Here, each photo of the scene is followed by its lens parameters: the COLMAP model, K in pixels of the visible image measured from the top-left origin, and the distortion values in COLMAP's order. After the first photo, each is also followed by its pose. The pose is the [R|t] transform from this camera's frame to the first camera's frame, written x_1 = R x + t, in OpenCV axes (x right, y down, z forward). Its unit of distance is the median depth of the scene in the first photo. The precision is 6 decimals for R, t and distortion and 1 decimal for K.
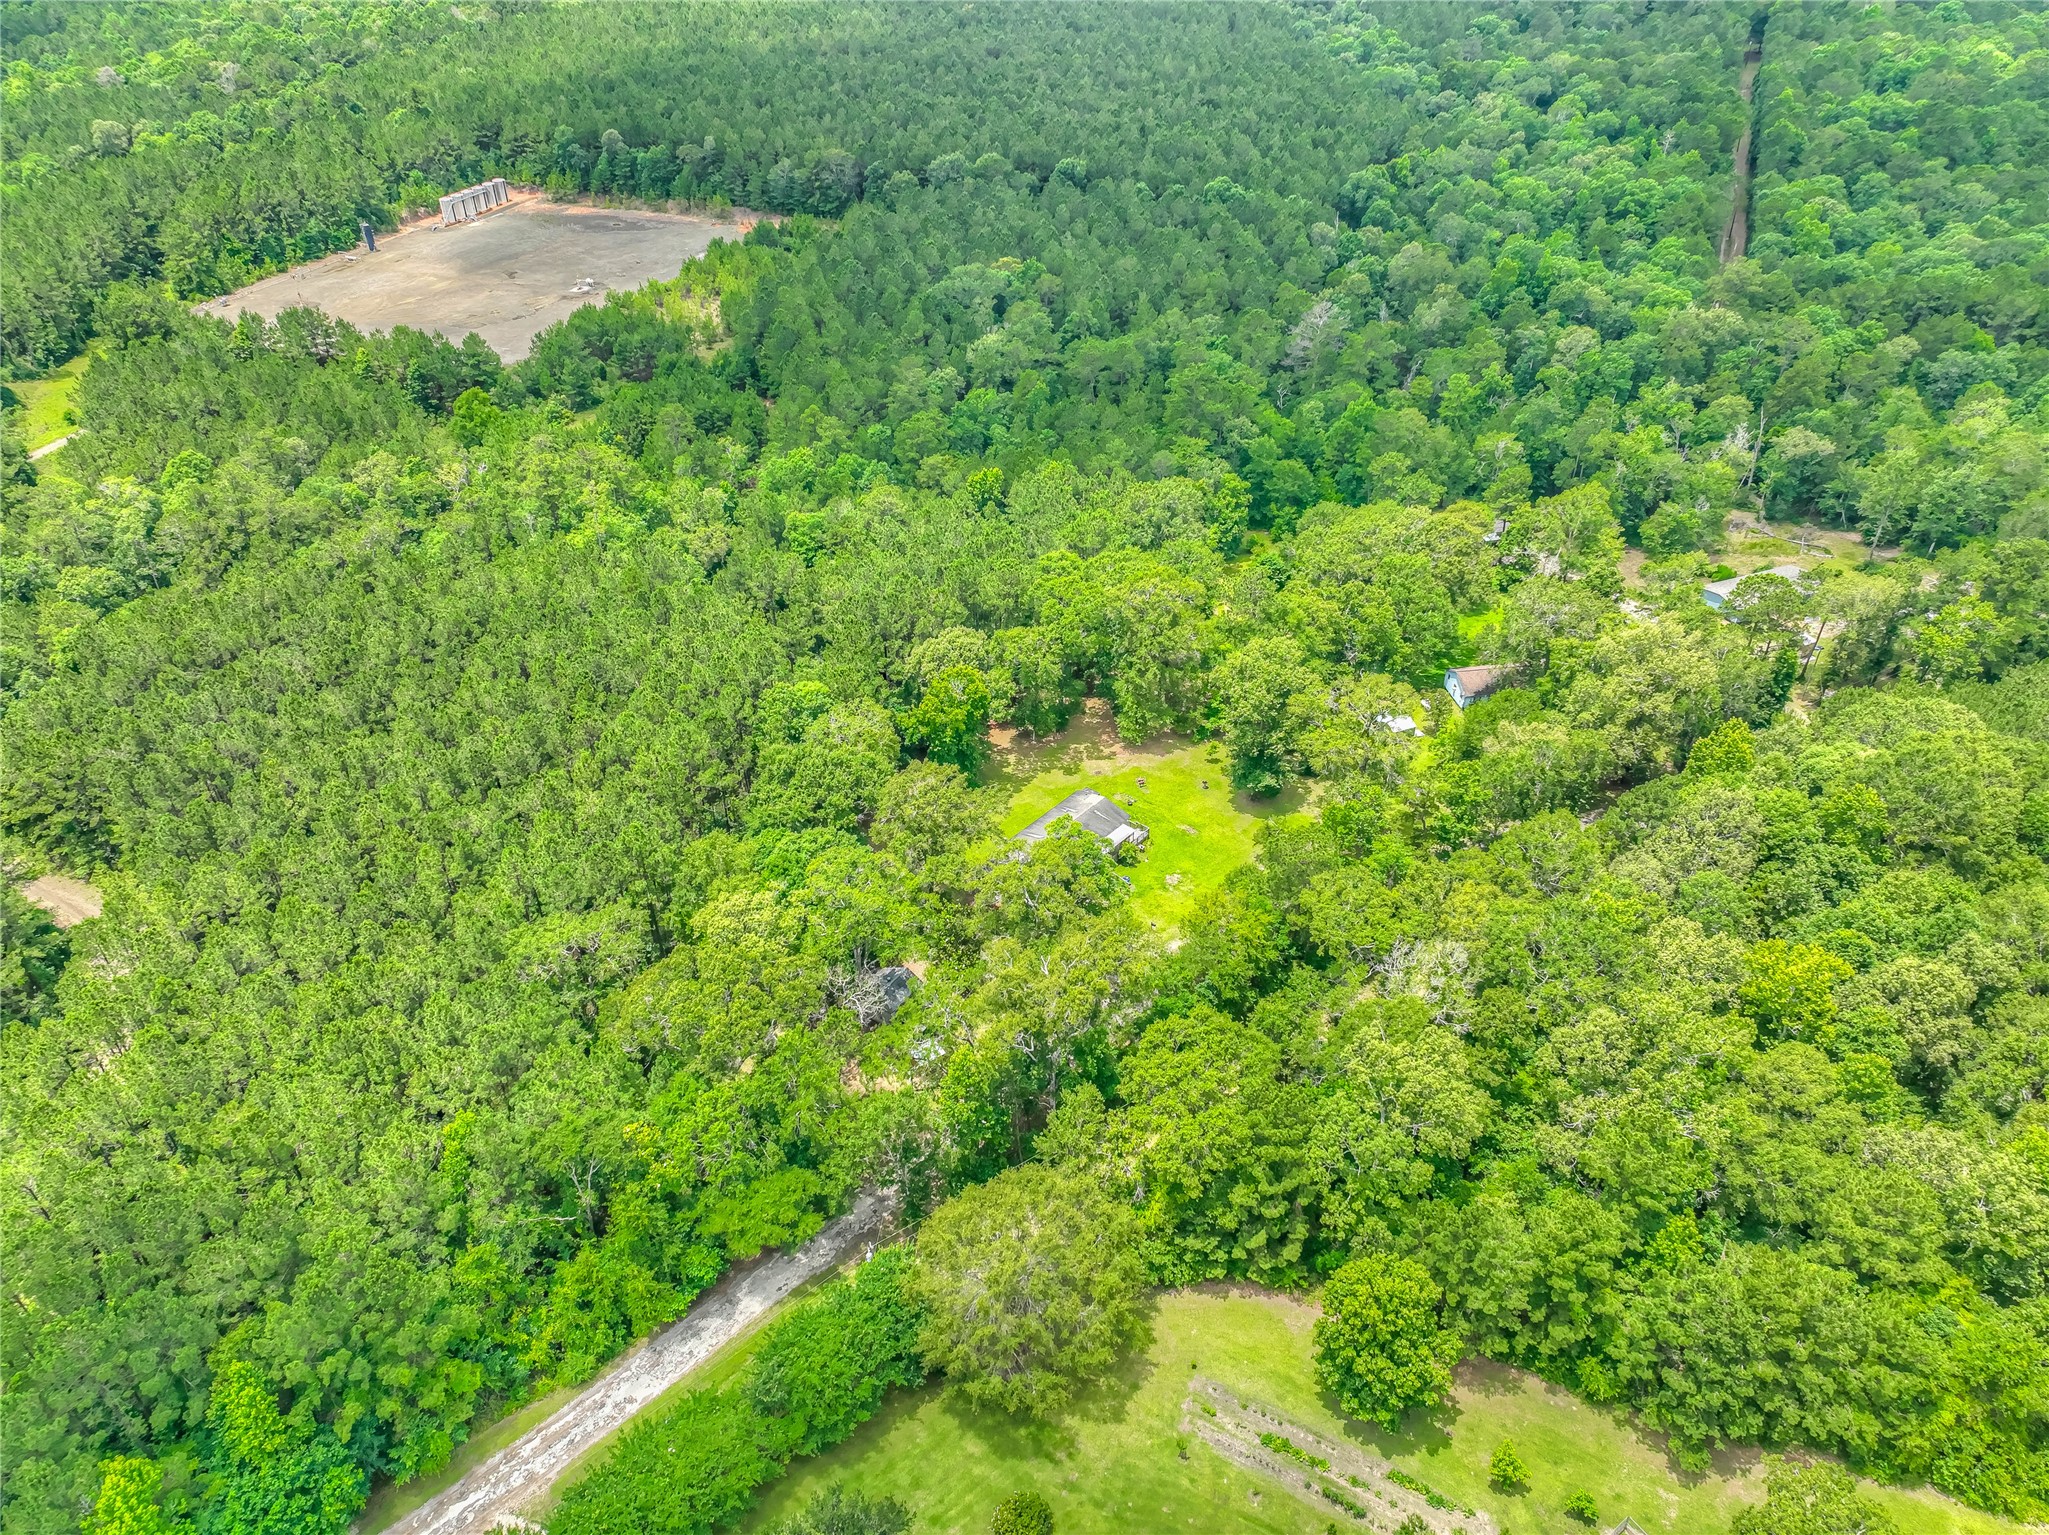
lens RADIAL K [[1437.9, 0, 1030.6], [0, 1437.9, 771.9], [0, 0, 1]] dist [0.005053, 0.026891]
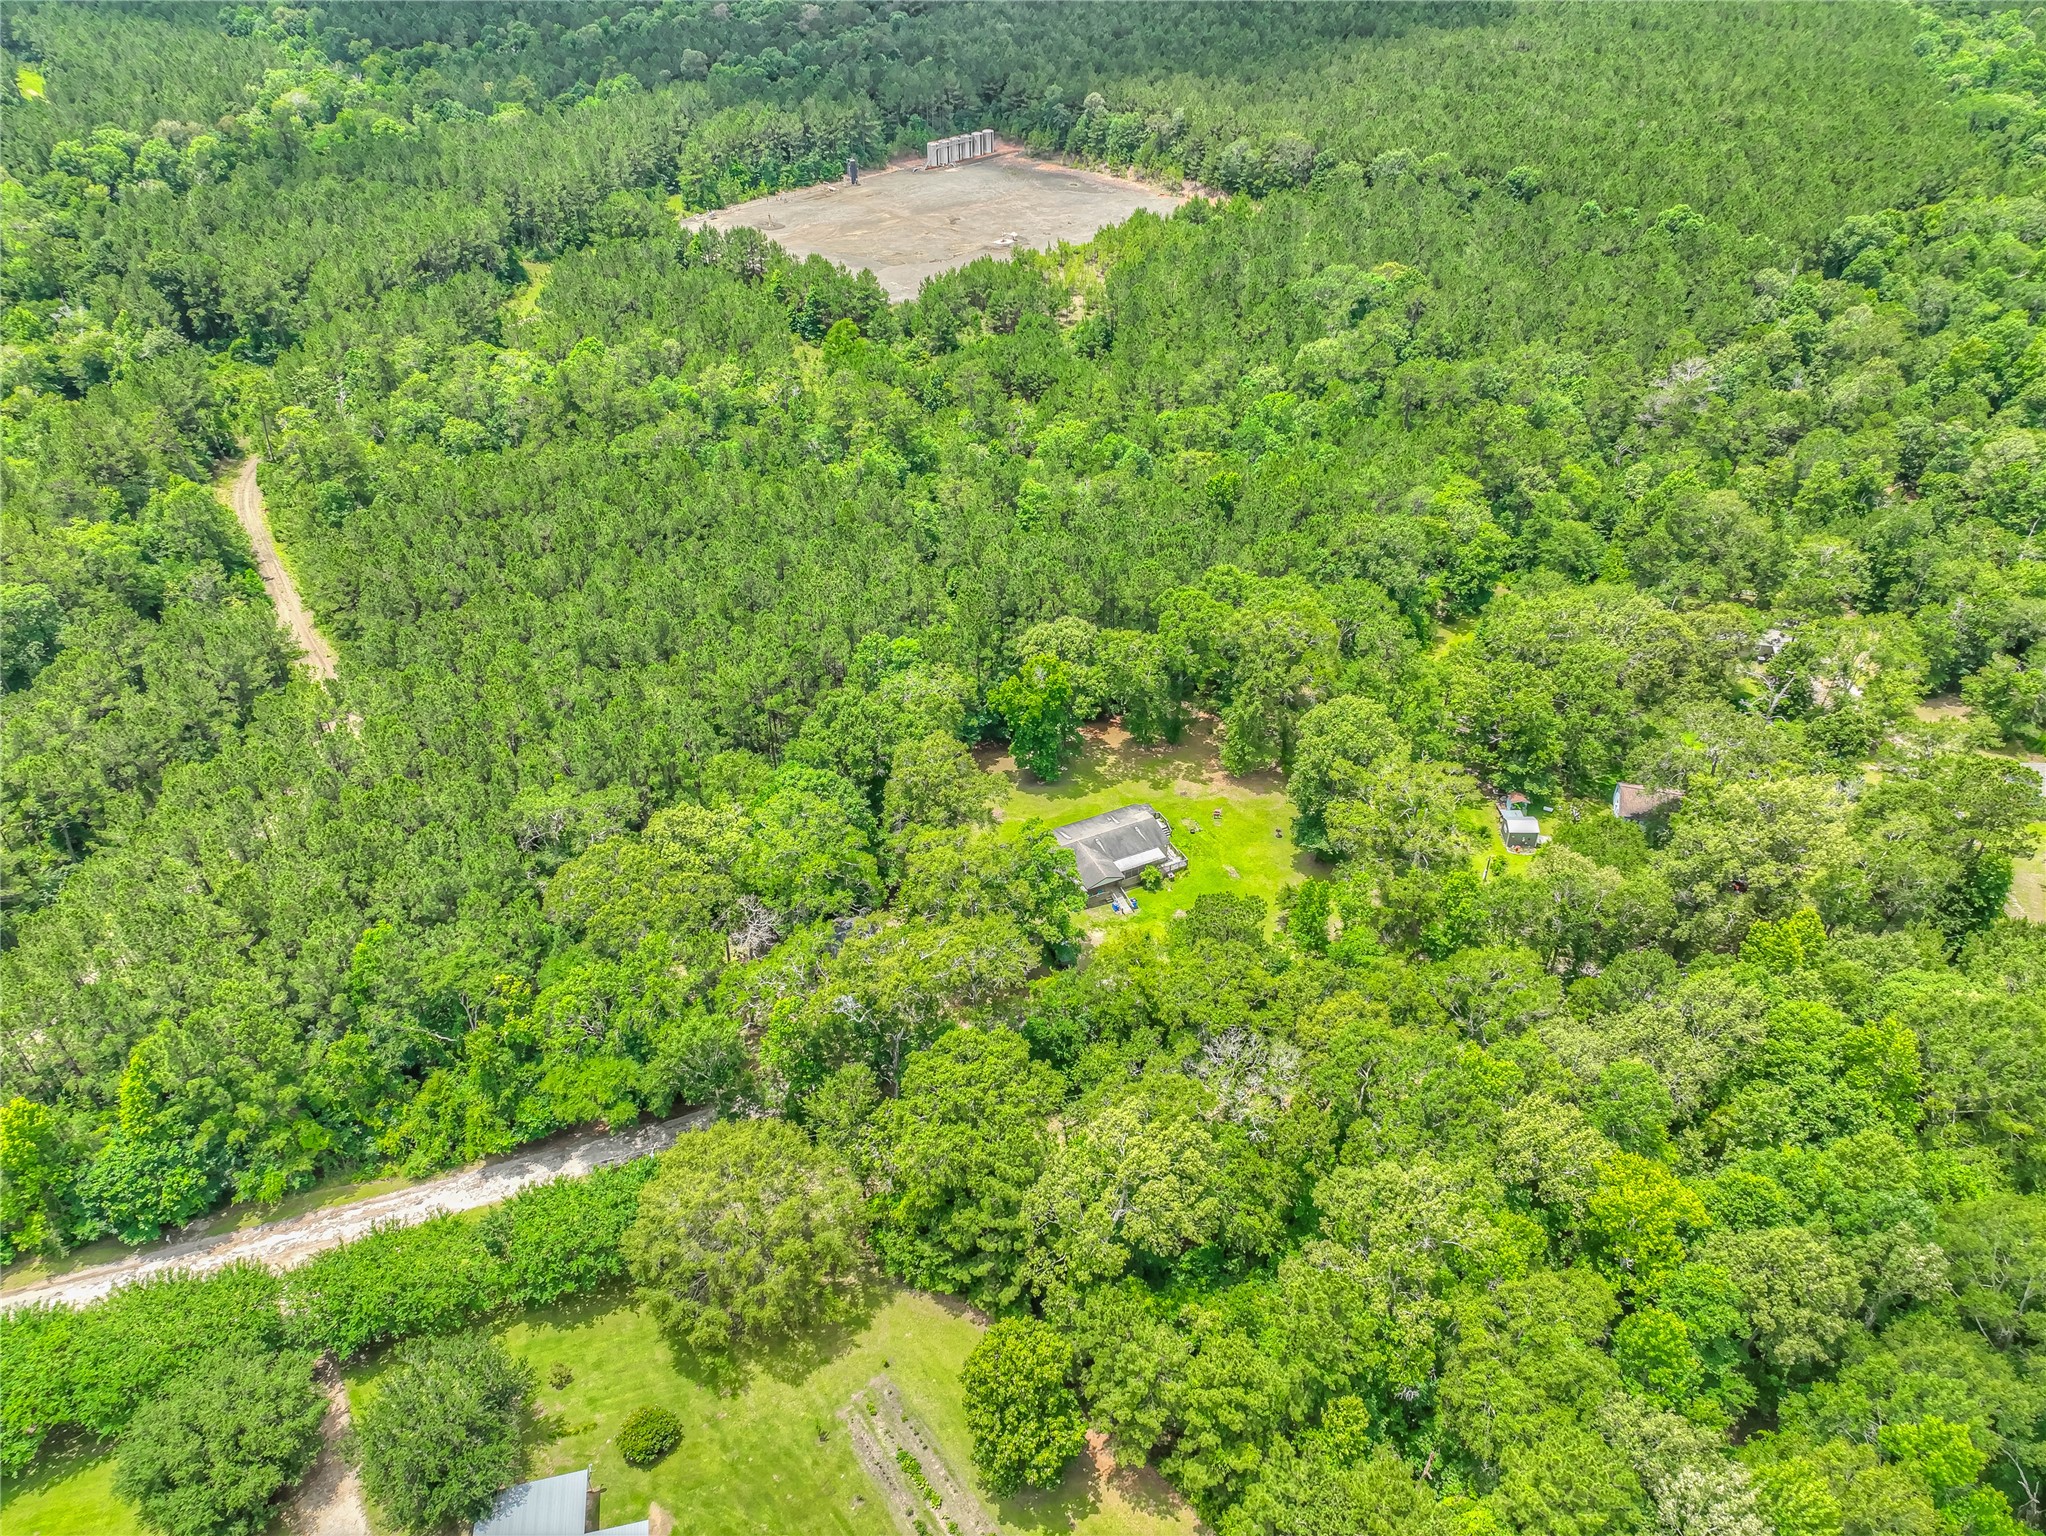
lens RADIAL K [[1435.8, 0, 1030.7], [0, 1435.8, 779.4], [0, 0, 1]] dist [0.005053, 0.026891]
pose [[0.914650, 0.244819, -0.321683, 0.275500], [-0.238001, 0.969347, 0.061014, -0.045547], [0.326760, 0.020755, 0.944880, 0.045301]]
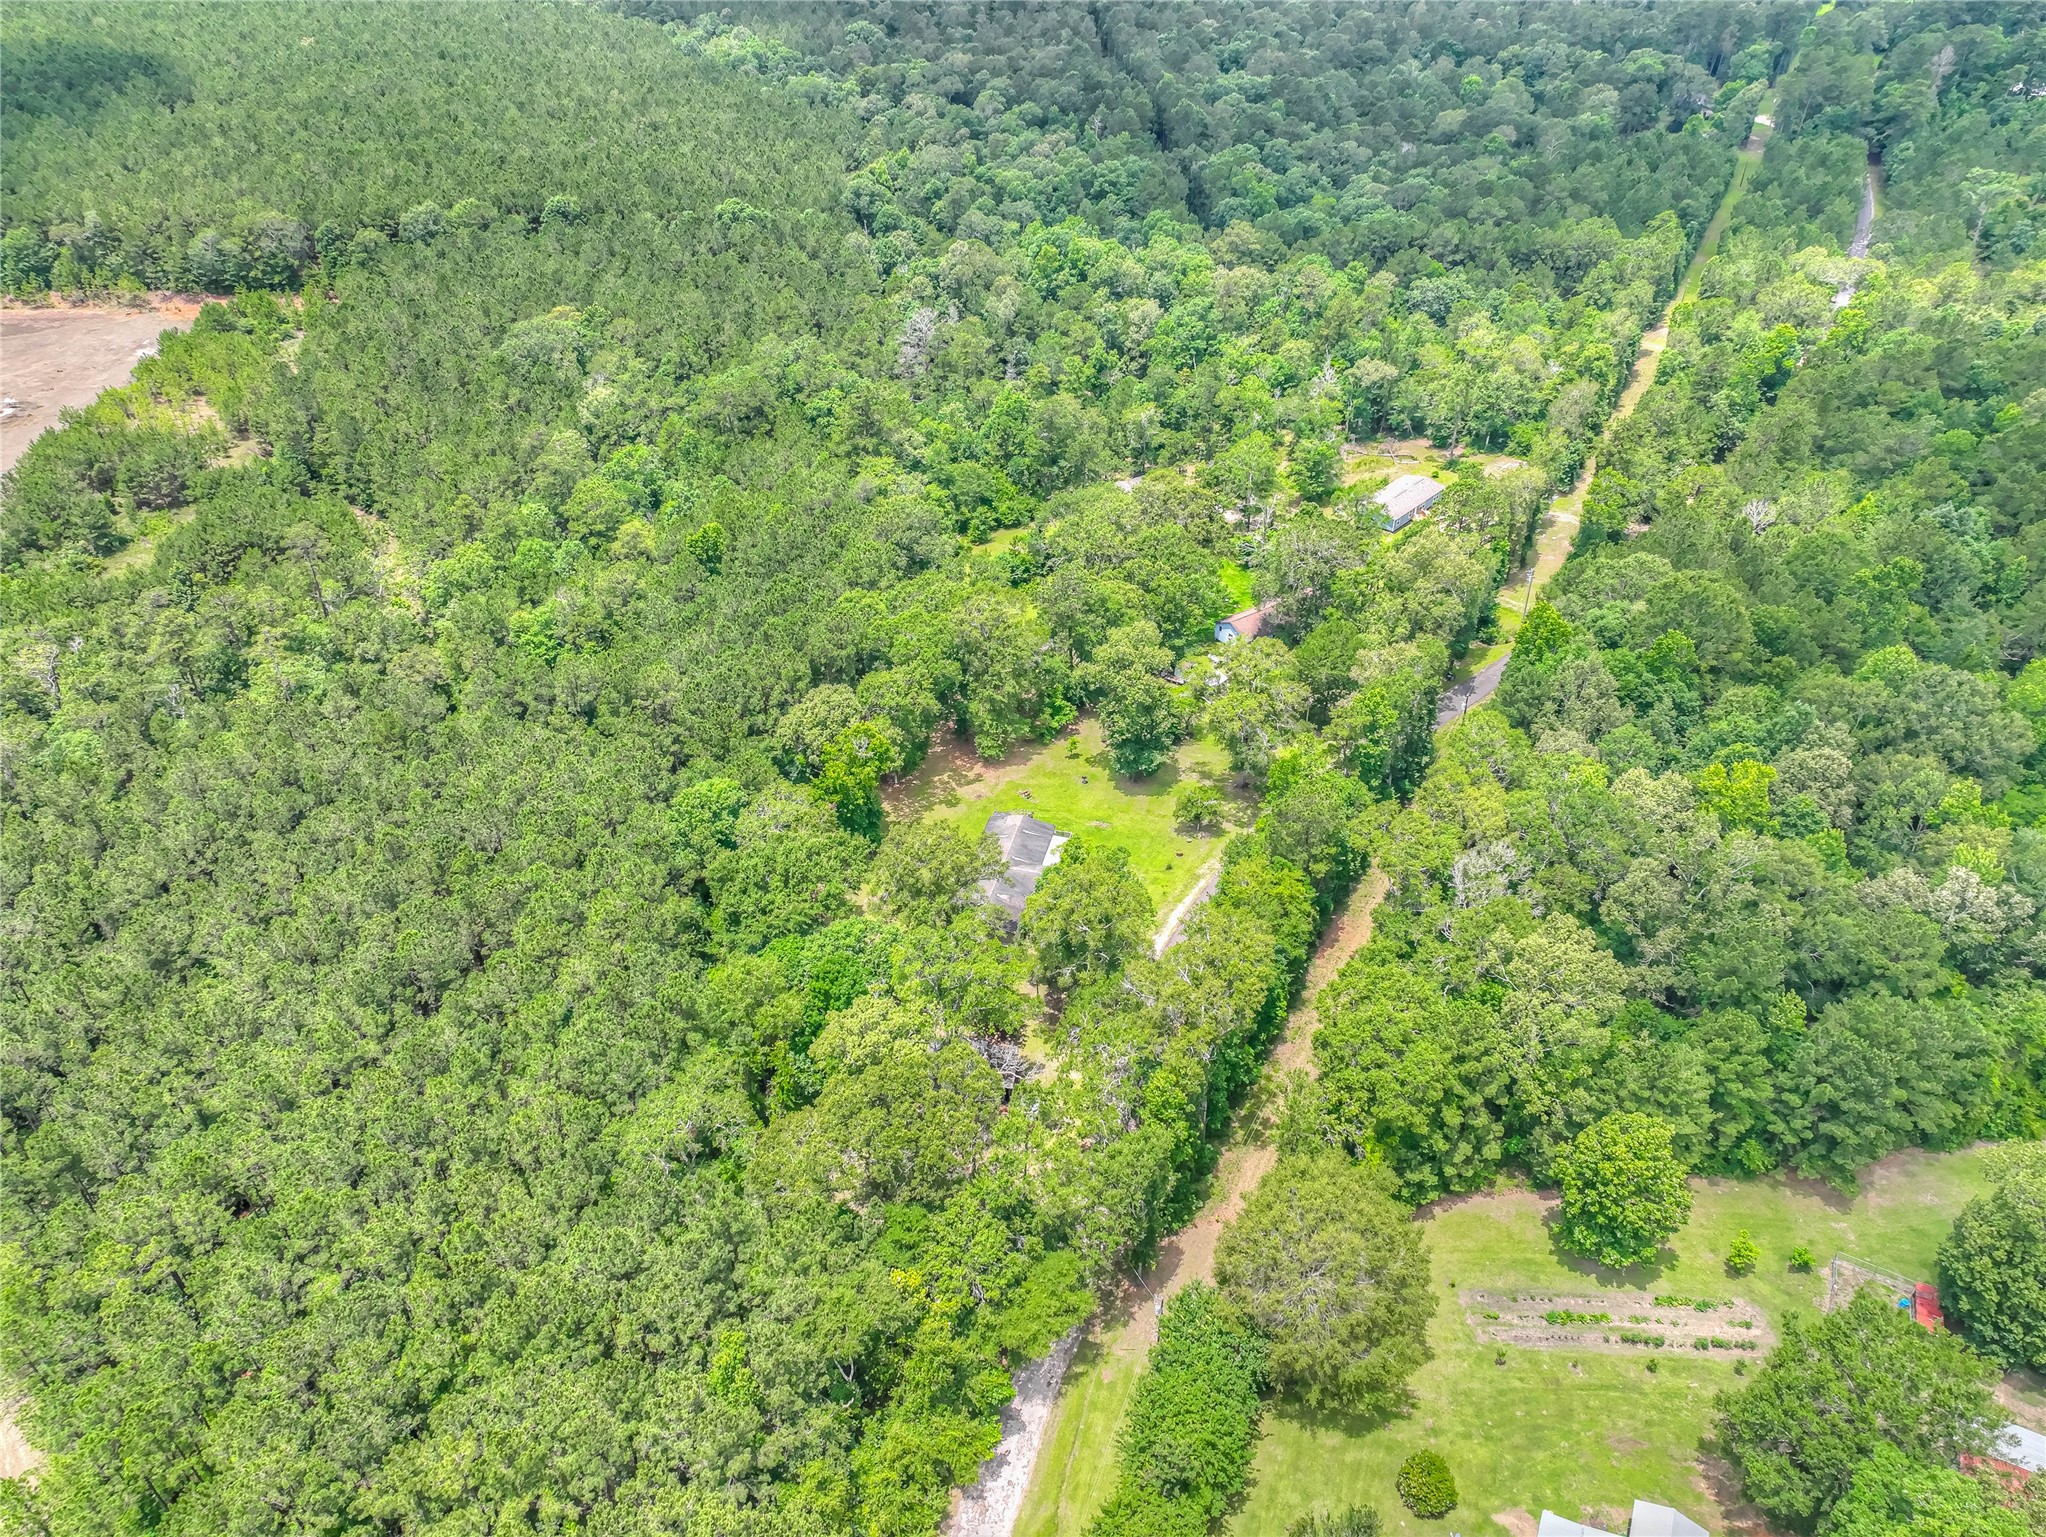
lens RADIAL K [[1435.8, 0, 1035.8], [0, 1435.8, 774.8], [0, 0, 1]] dist [0.005053, 0.026891]
pose [[0.891339, -0.256382, 0.373877, -0.298668], [0.257357, 0.965110, 0.048262, -0.054036], [-0.373206, 0.053202, 0.926222, 0.067370]]
